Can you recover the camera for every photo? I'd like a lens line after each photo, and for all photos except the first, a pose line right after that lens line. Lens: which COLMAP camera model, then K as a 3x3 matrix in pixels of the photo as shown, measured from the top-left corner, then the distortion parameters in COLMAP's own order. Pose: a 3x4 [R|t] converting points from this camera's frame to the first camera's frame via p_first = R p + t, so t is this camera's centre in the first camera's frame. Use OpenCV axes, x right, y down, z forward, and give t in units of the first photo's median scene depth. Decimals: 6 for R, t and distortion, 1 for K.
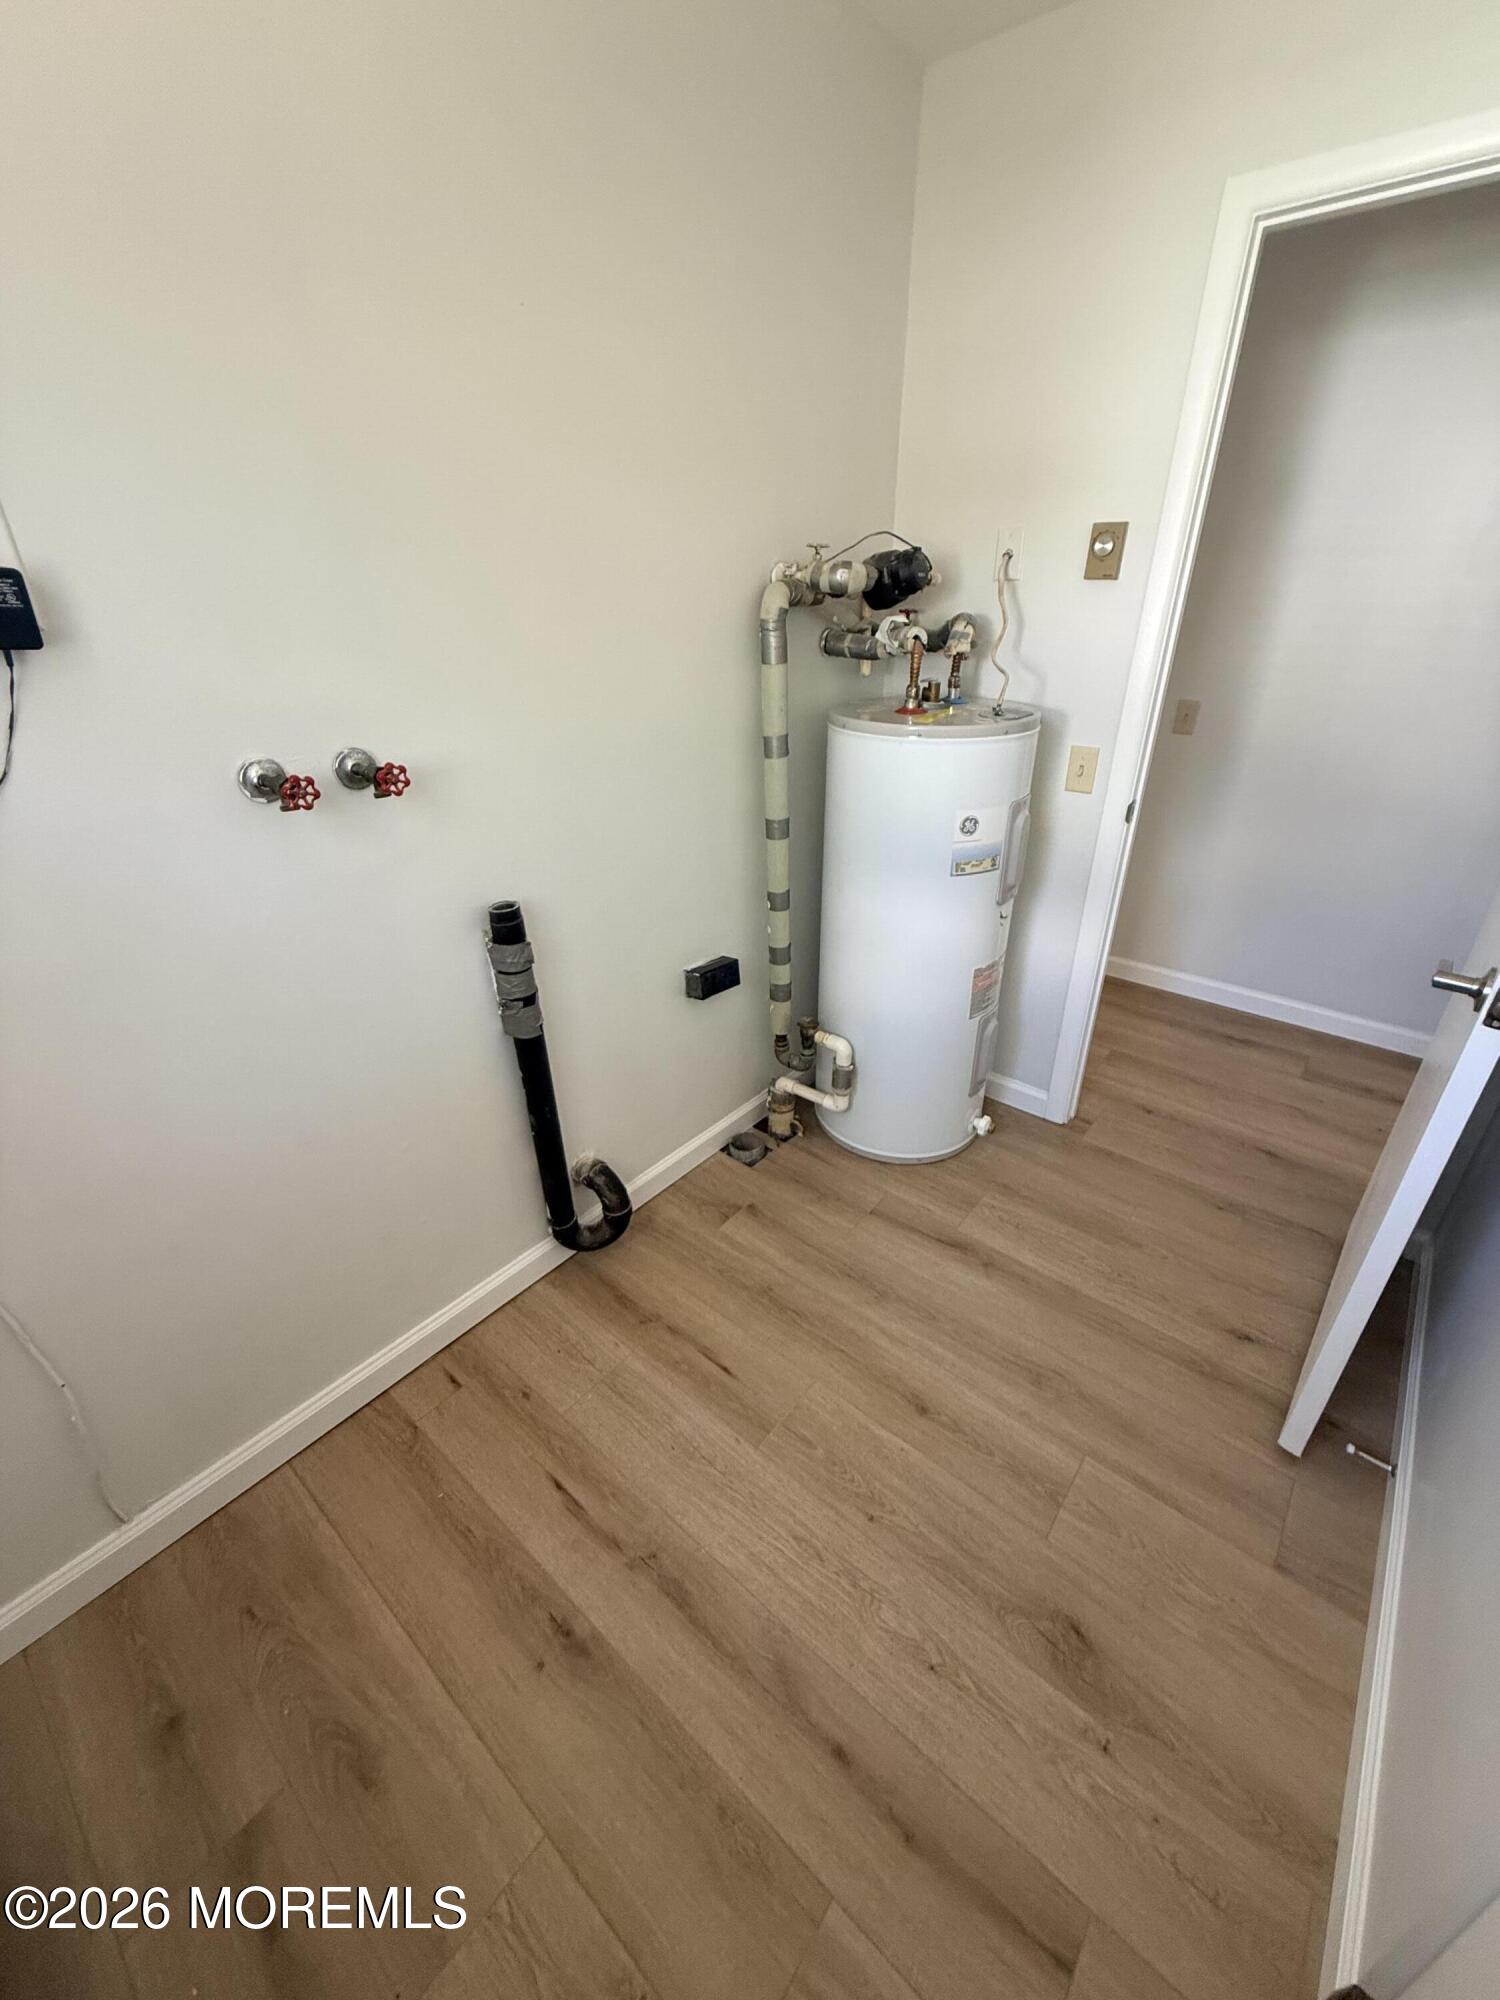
lens RADIAL K [[798.2, 0, 749.1], [0, 798.2, 1001.8], [0, 0, 1]] dist [0.000518, 0.000017]
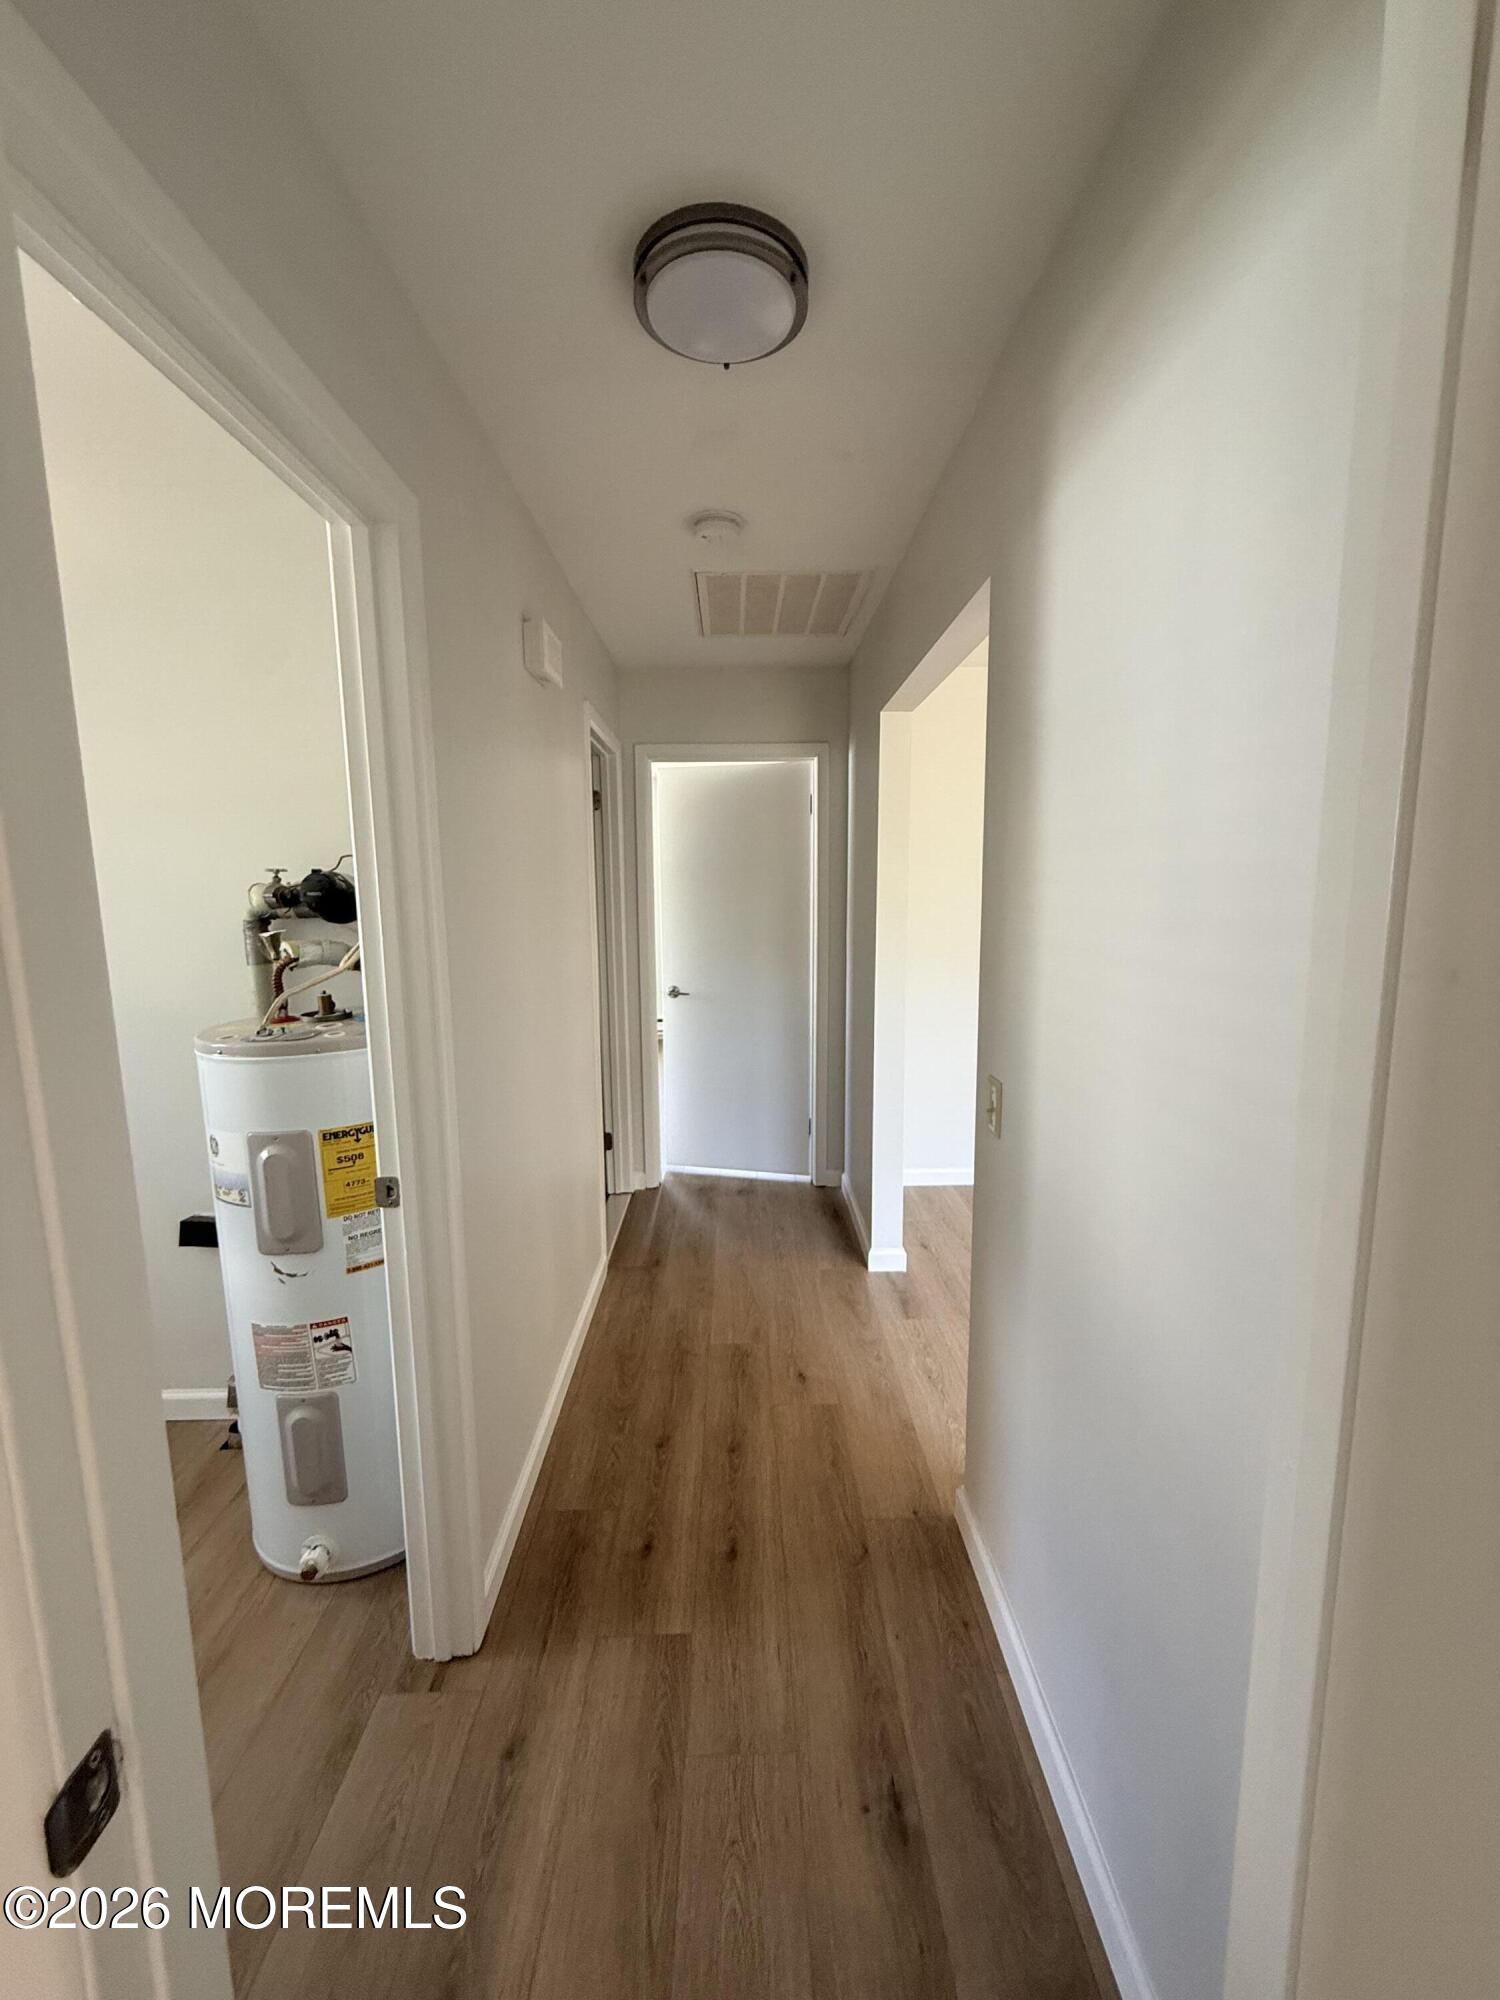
lens RADIAL K [[798.2, 0, 750.2], [0, 798.2, 1000.7], [0, 0, 1]] dist [0.000518, 0.000017]
pose [[0.660733, 0.119877, -0.740987, 1.566322], [-0.354499, 0.919973, -0.167271, -0.512696], [0.661636, 0.373201, 0.650353, 0.887348]]
